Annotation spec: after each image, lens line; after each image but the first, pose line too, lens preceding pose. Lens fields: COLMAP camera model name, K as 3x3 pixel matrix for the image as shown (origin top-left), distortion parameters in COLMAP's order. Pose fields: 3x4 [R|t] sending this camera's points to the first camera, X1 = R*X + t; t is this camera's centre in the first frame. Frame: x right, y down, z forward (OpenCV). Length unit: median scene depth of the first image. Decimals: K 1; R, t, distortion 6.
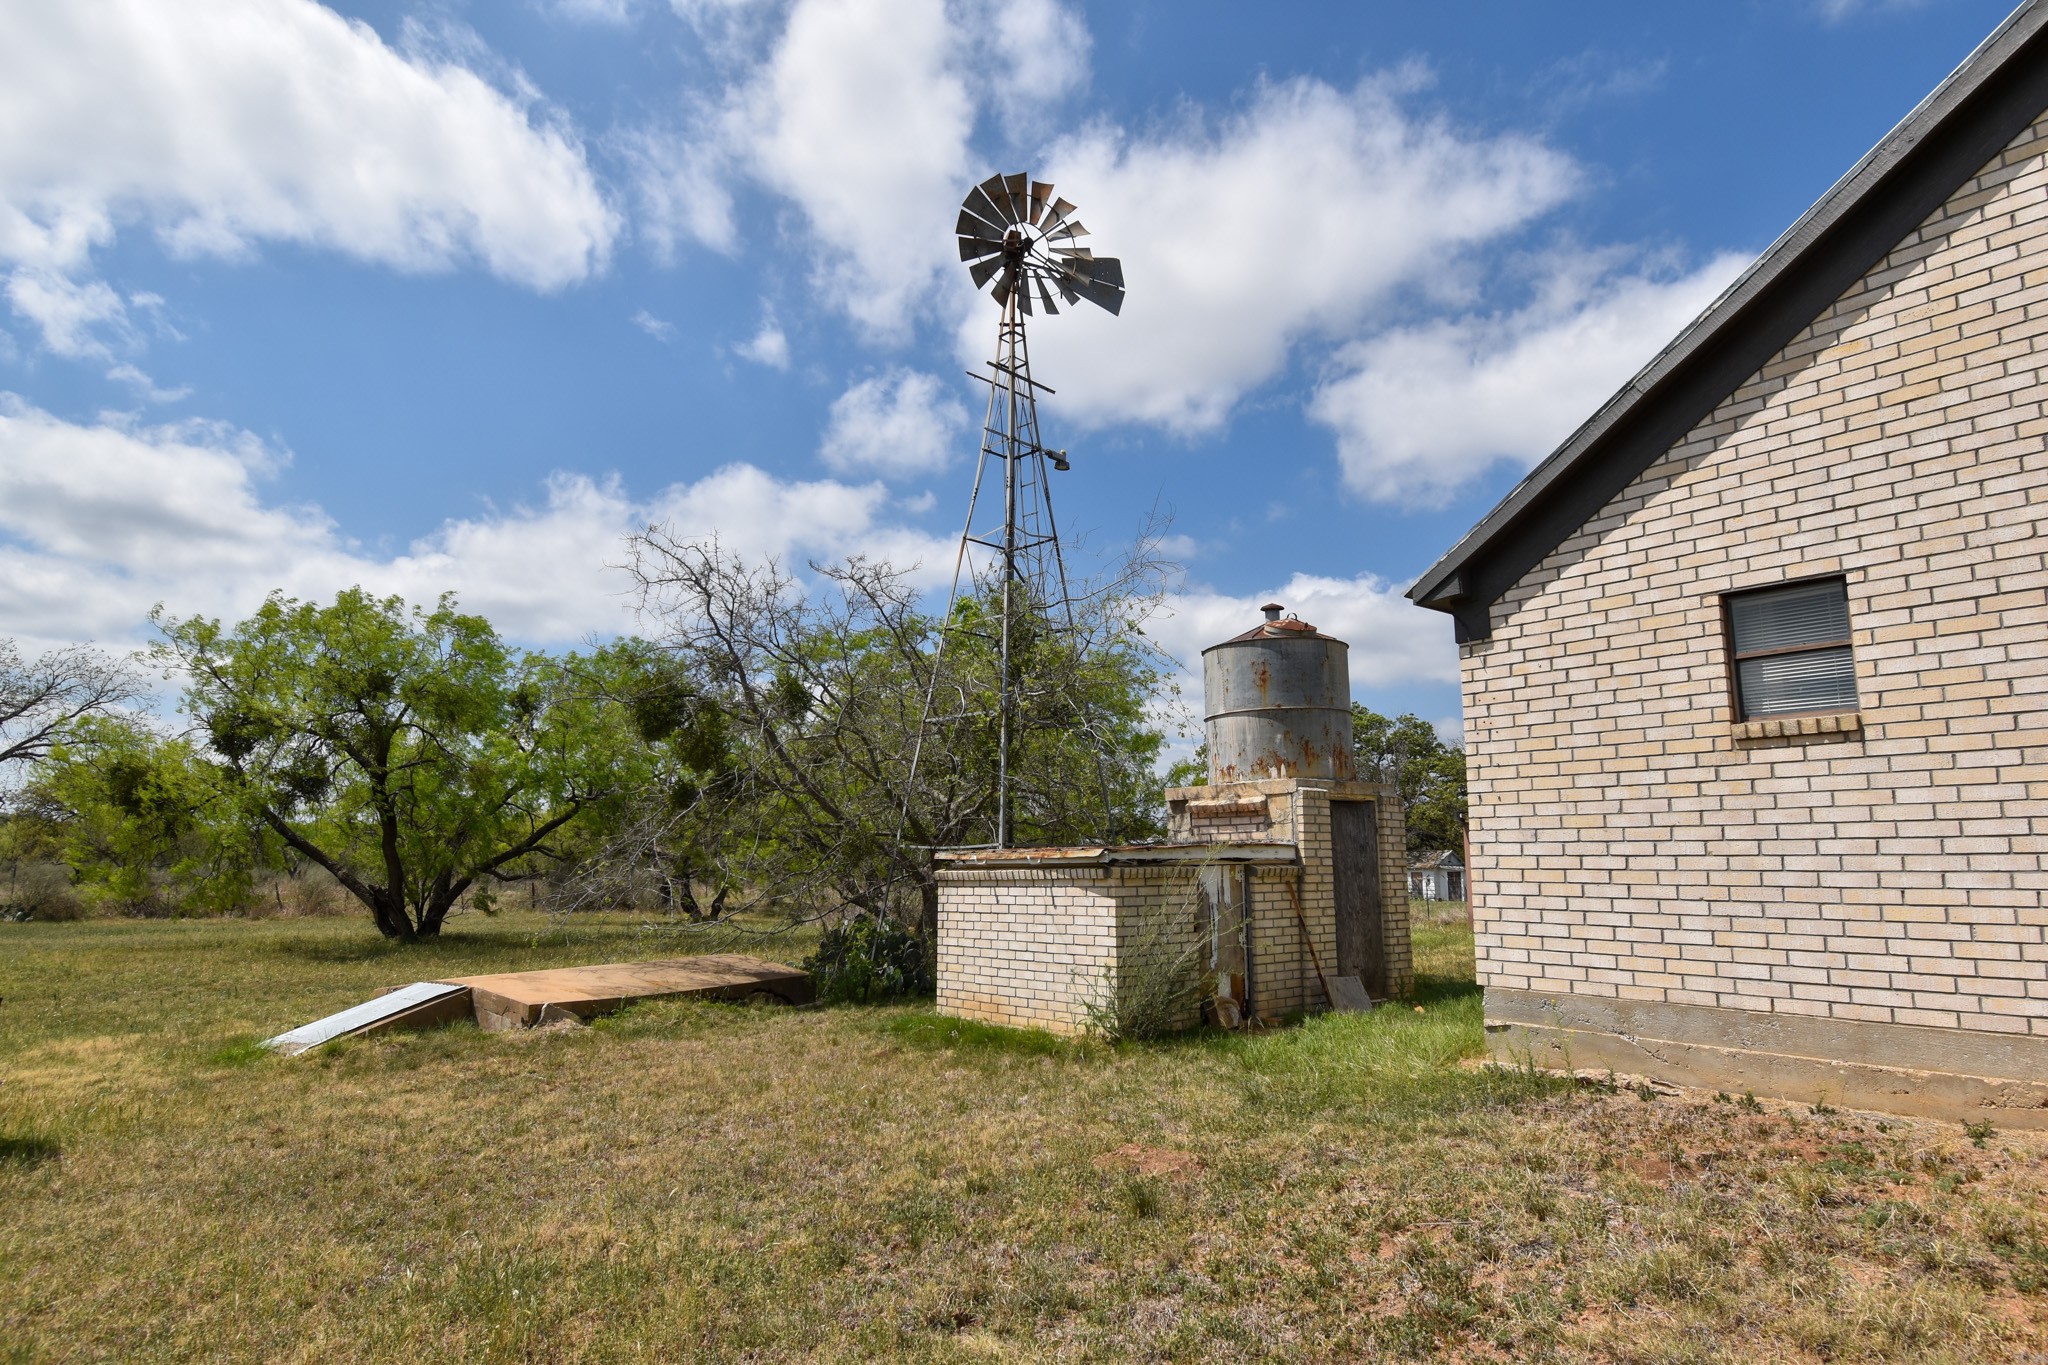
lens RADIAL K [[1135.2, 0, 1029.7], [0, 1135.2, 707.0], [0, 0, 1]] dist [0.032229, -0.040072]
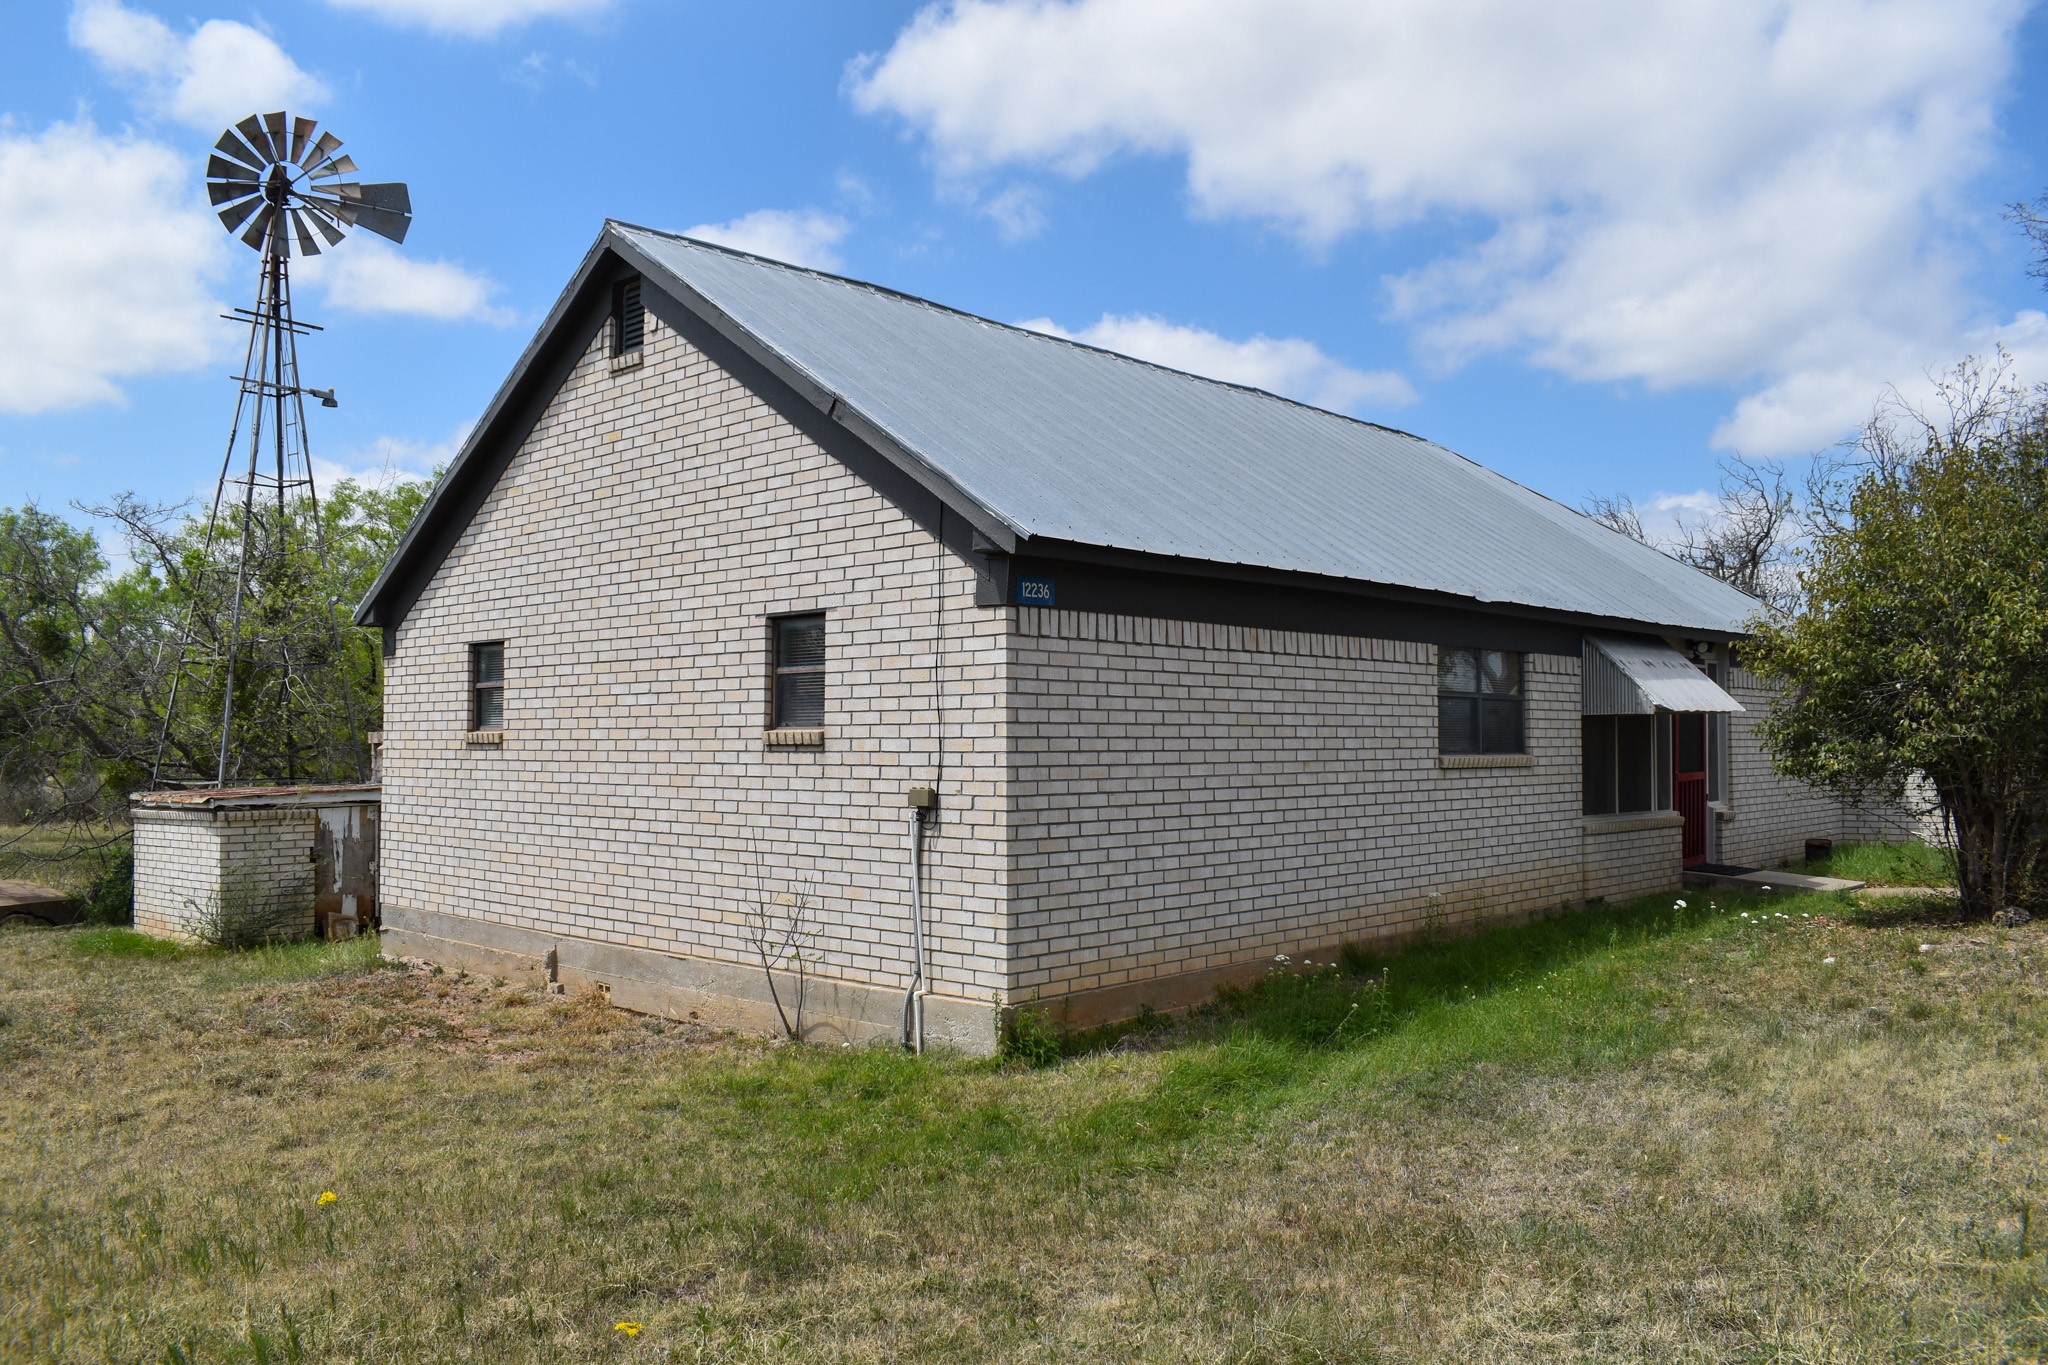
lens RADIAL K [[1593.5, 0, 1024.0], [0, 1593.5, 682.5], [0, 0, 1]] dist [-0.061667, -0.002494]
pose [[0.991025, -0.006386, 0.133521, 0.492866], [-0.008096, 0.994157, 0.107639, -0.130326], [-0.133429, -0.107754, 0.985183, -0.535034]]
